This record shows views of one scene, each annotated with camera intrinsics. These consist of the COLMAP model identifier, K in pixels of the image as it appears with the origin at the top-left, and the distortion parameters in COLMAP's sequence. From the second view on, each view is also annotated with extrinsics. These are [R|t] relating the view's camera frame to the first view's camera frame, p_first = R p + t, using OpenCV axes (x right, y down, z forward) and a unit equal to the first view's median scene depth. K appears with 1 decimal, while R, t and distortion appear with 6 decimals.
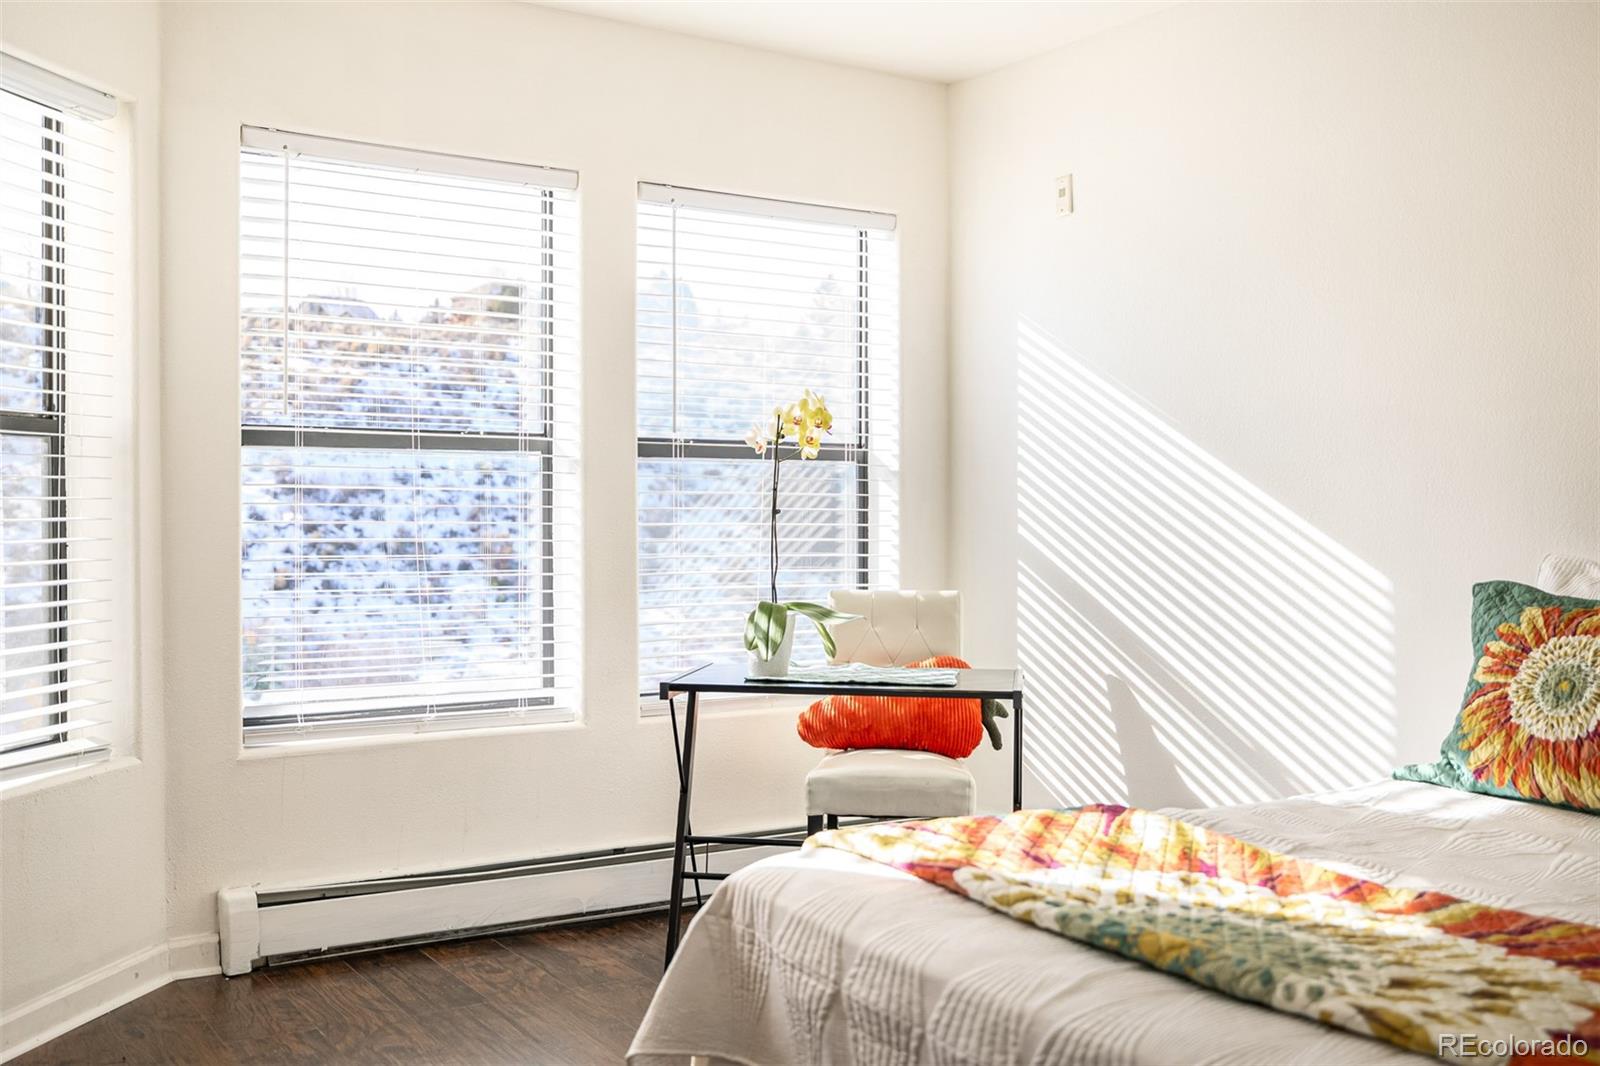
lens RADIAL K [[1558.2, 0, 803.6], [0, 1558.2, 529.2], [0, 0, 1]] dist [-0.018499, 0.000000]
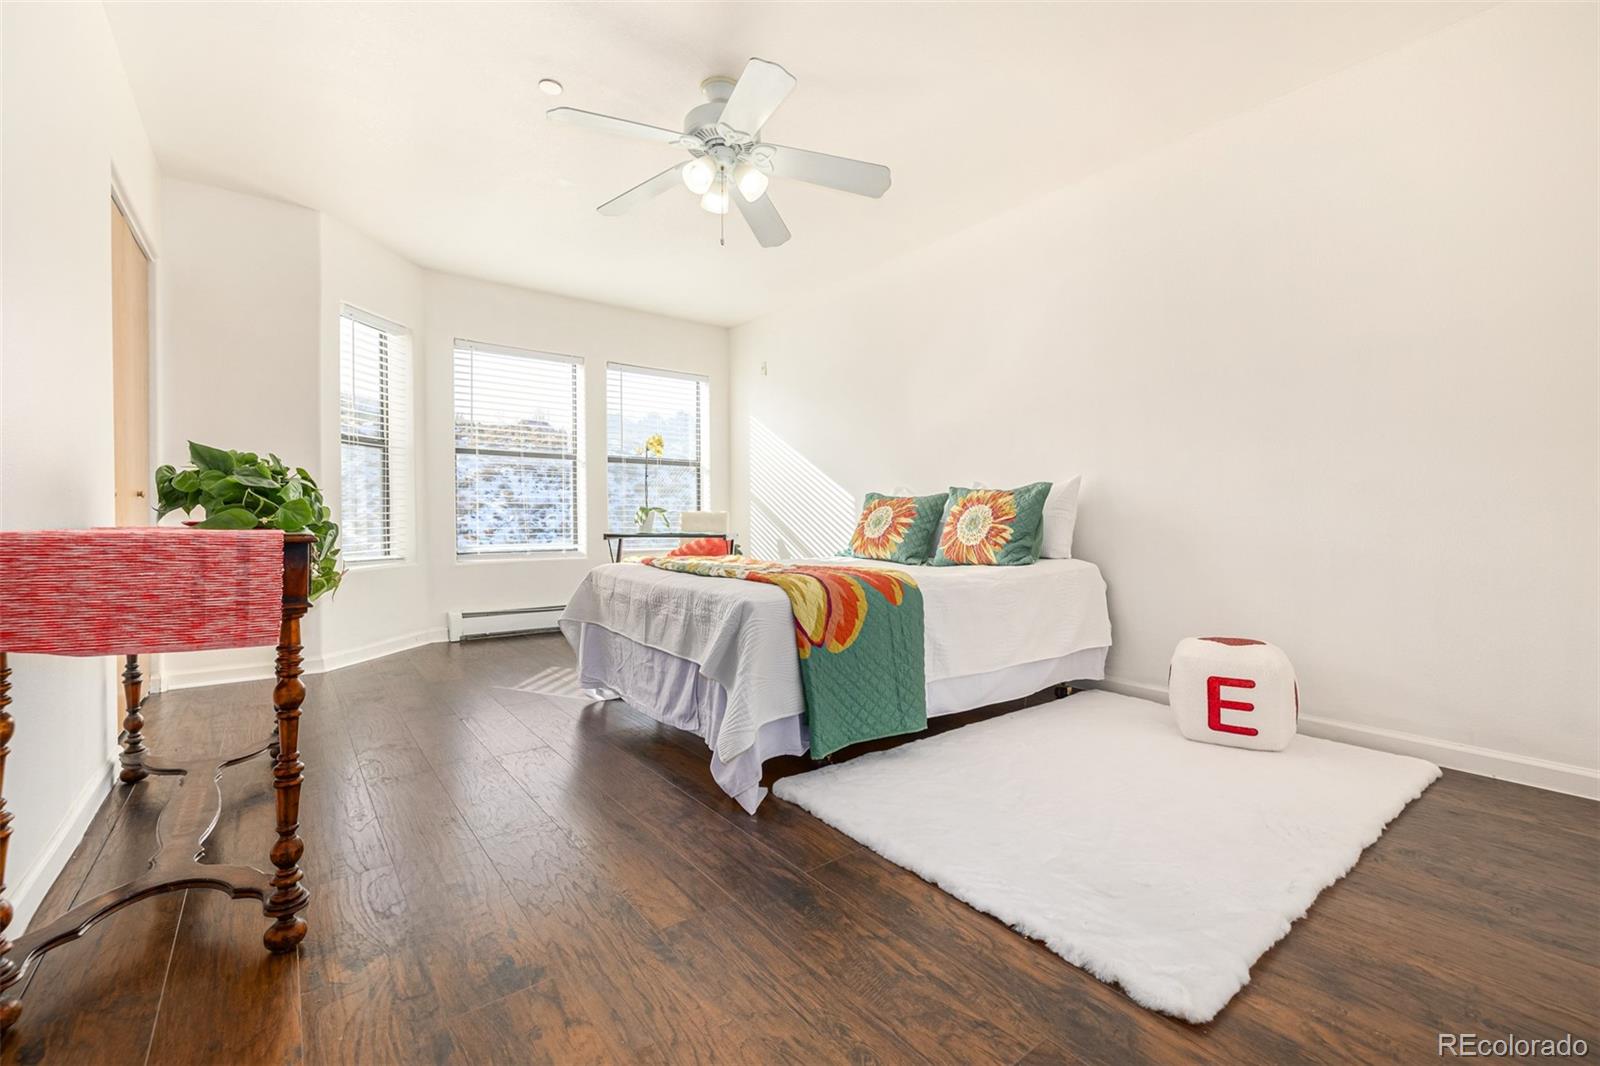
lens RADIAL K [[684.9, 0, 792.1], [0, 684.9, 526.2], [0, 0, 1]] dist [0.013075, 0.000036]
pose [[0.997977, -0.004013, 0.063443, 0.160280], [0.003911, 0.999991, 0.001735, 0.075938], [-0.063449, -0.001483, 0.997984, -0.268672]]
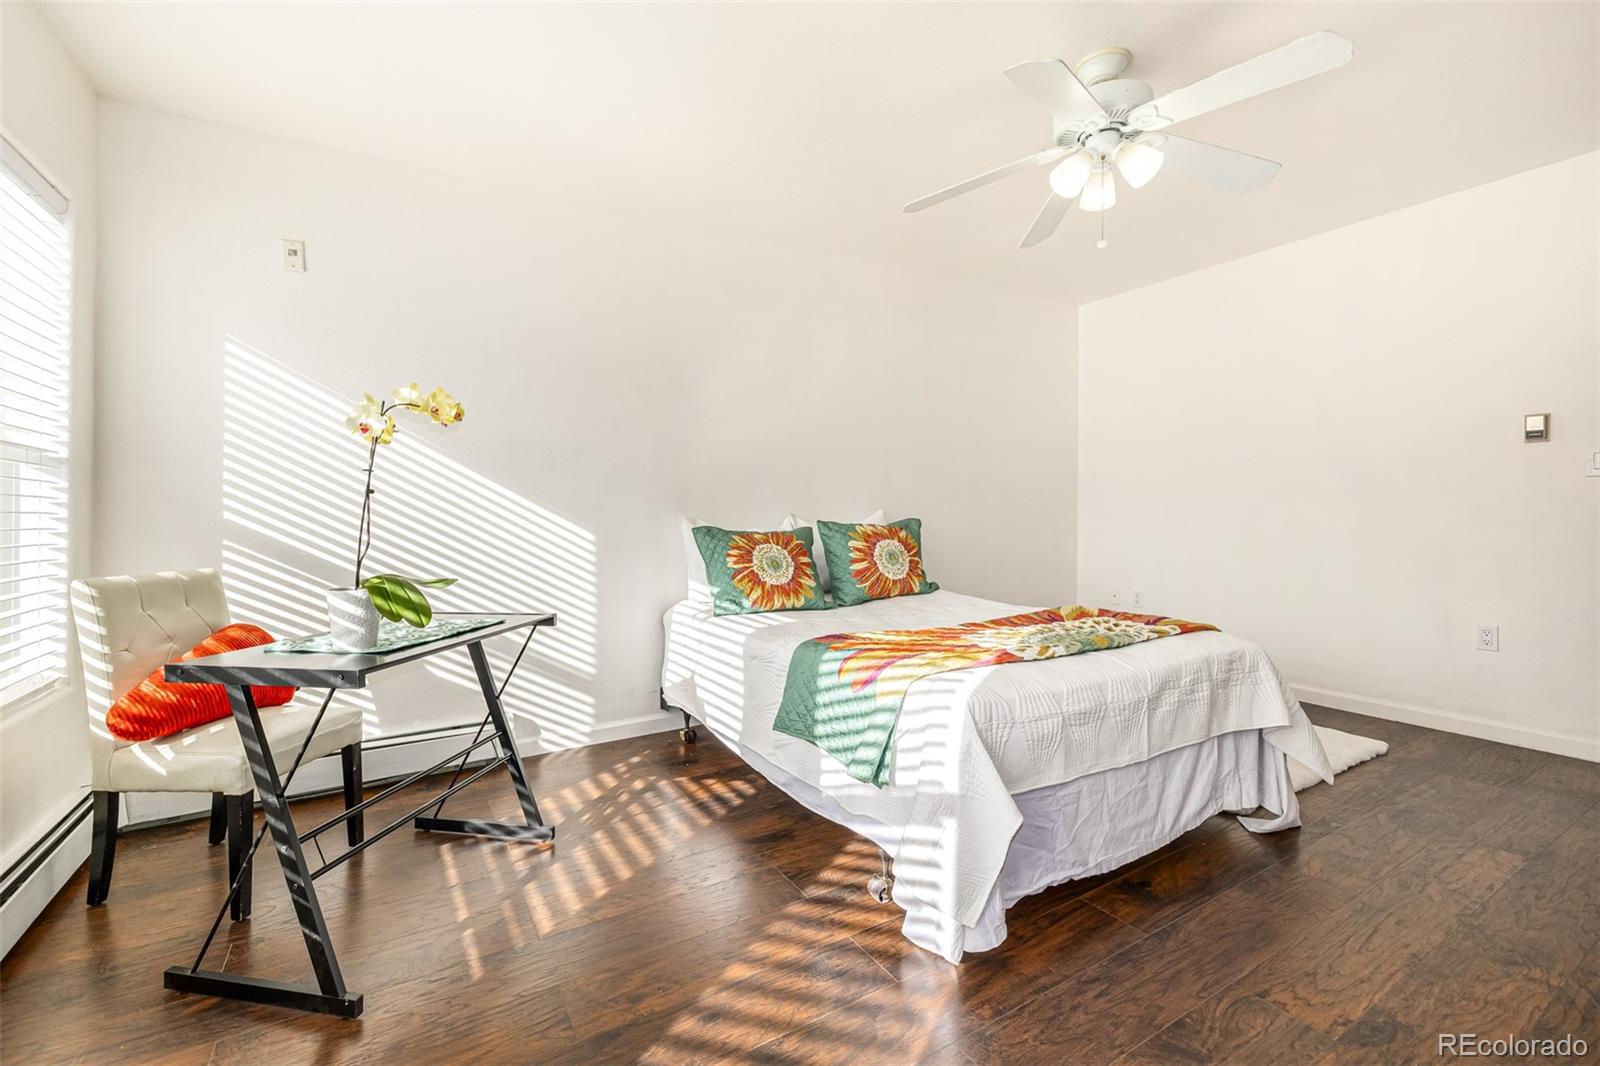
lens RADIAL K [[684.9, 0, 792.7], [0, 684.9, 520.9], [0, 0, 1]] dist [0.013075, 0.000036]
pose [[0.051181, -0.020683, 0.998475, -0.448251], [0.023667, 0.999530, 0.019492, 0.006517], [-0.998409, 0.022634, 0.051647, 0.640609]]
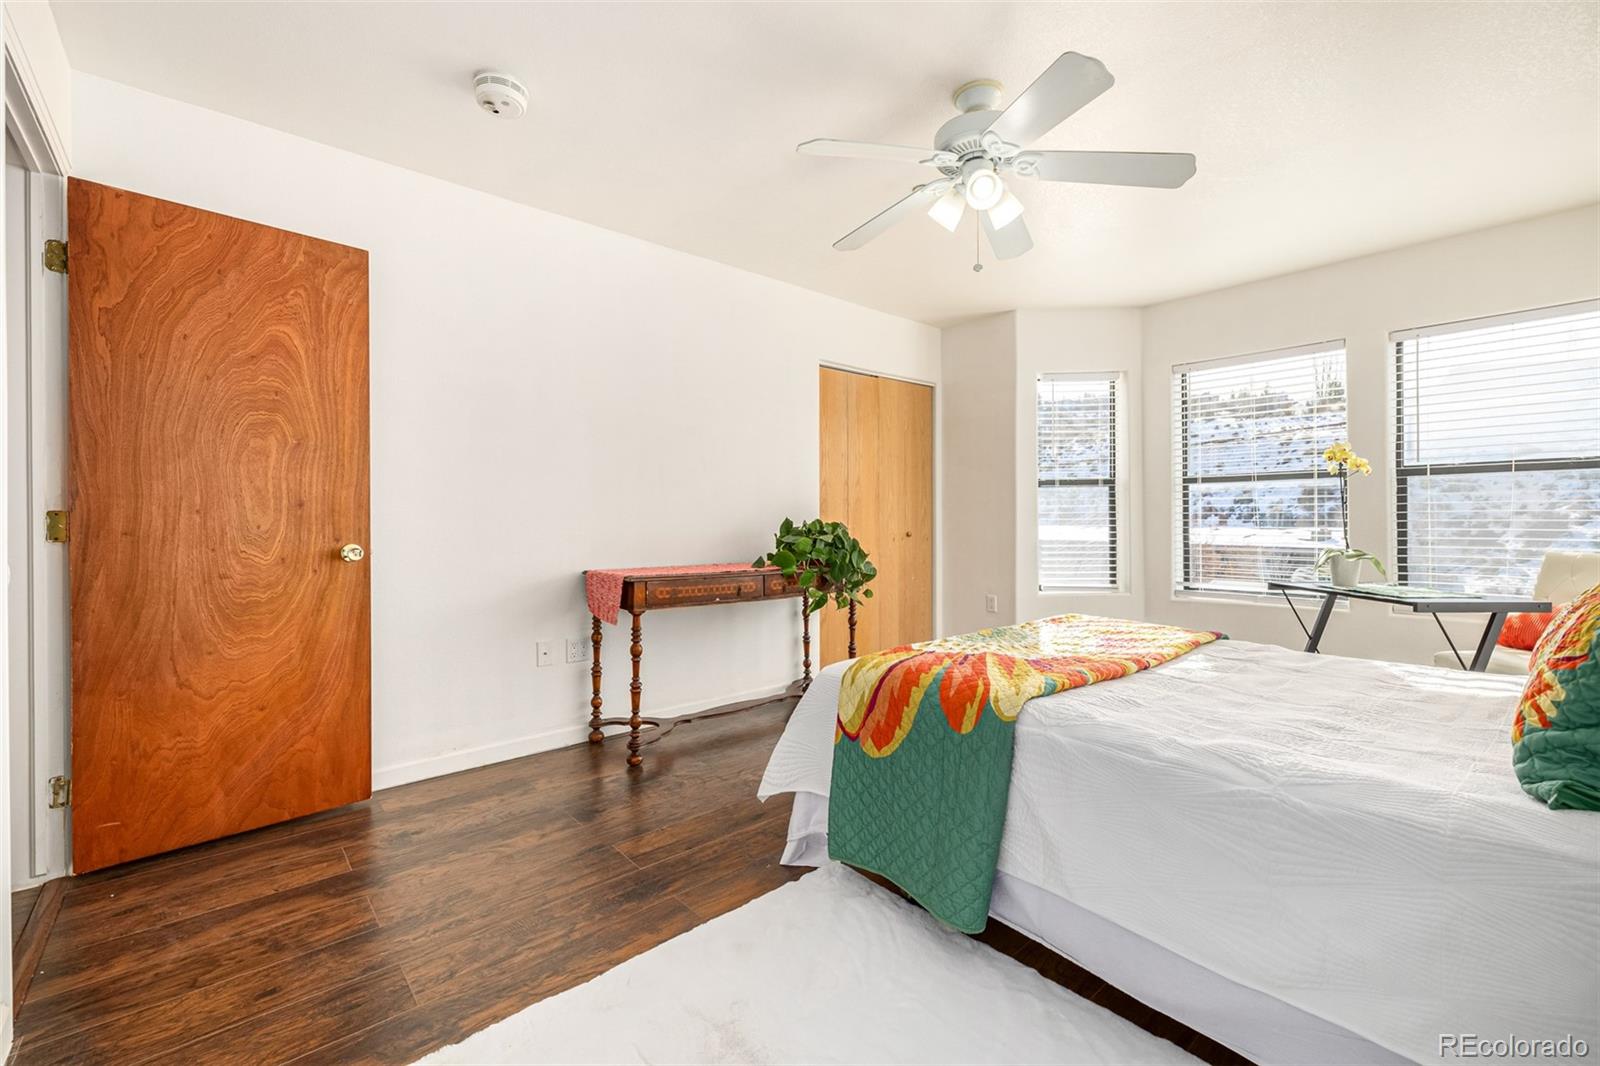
lens RADIAL K [[684.9, 0, 803.1], [0, 684.9, 528.1], [0, 0, 1]] dist [0.013075, 0.000036]
pose [[0.124790, 0.008000, -0.992151, 0.710696], [-0.006999, 0.999950, 0.007182, 0.017656], [0.992159, 0.006048, 0.124840, 0.191873]]
